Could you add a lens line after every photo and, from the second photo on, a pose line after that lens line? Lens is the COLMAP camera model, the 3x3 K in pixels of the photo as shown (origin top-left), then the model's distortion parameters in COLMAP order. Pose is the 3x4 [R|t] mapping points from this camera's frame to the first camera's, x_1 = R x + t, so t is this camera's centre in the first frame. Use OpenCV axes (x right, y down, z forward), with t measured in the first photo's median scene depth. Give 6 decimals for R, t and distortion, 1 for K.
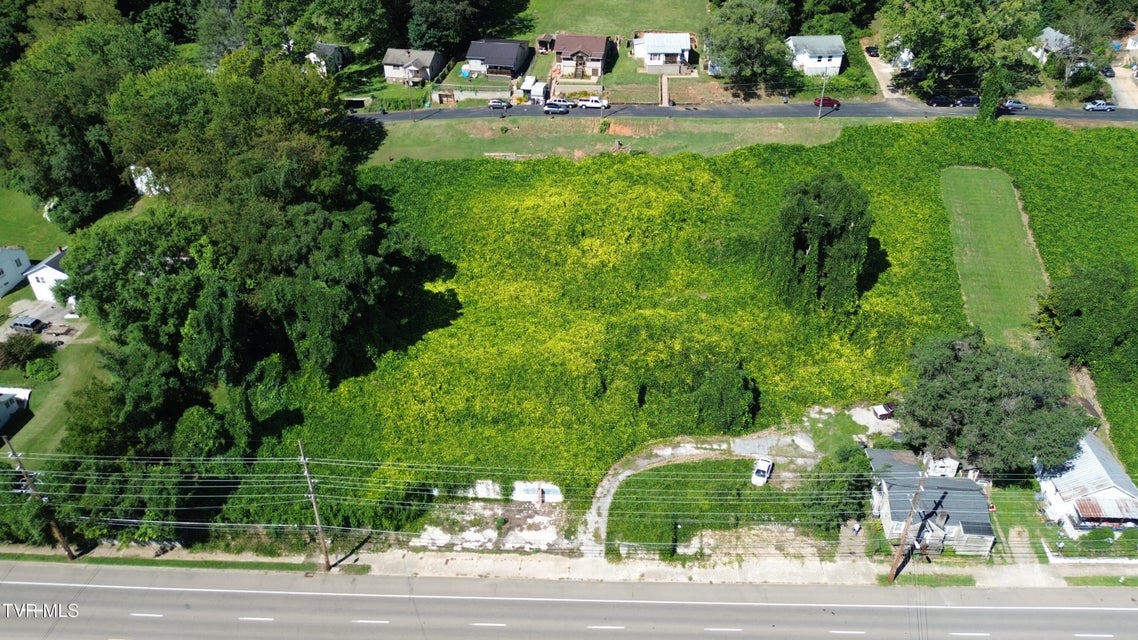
lens RADIAL K [[793.4, 0, 569.0], [0, 793.4, 320.0], [0, 0, 1]] dist [0.088696, -0.120051]
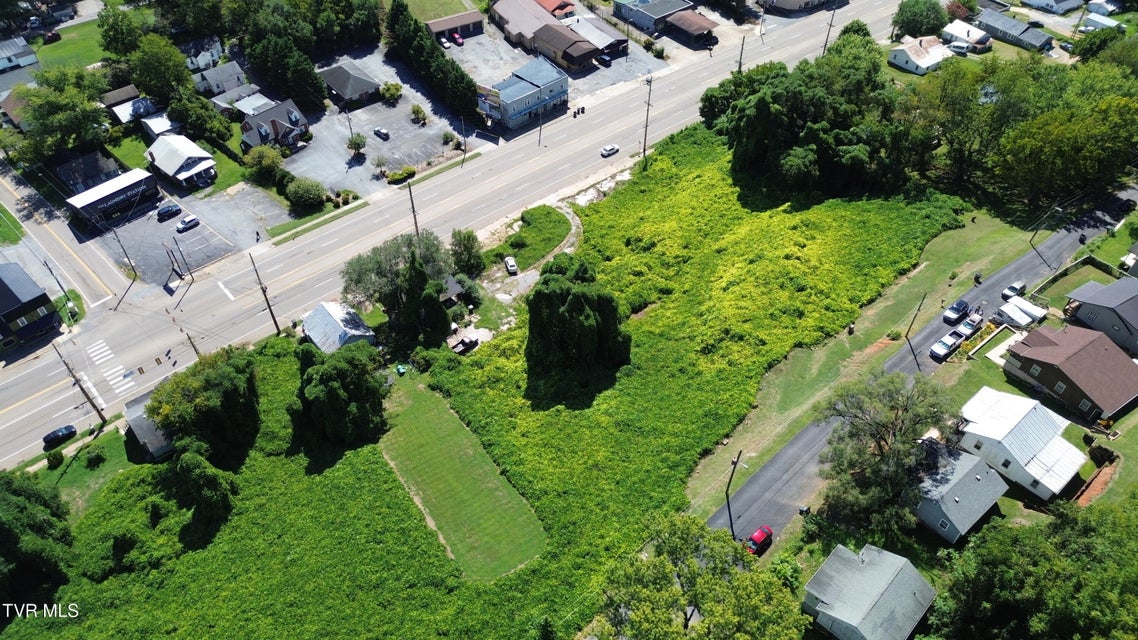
lens RADIAL K [[785.4, 0, 567.5], [0, 785.4, 333.0], [0, 0, 1]] dist [0.049241, -0.043455]
pose [[-0.736597, 0.495700, -0.460116, 0.938528], [-0.375500, 0.266090, 0.887804, -1.195674], [0.562516, 0.826727, -0.009866, 1.180929]]
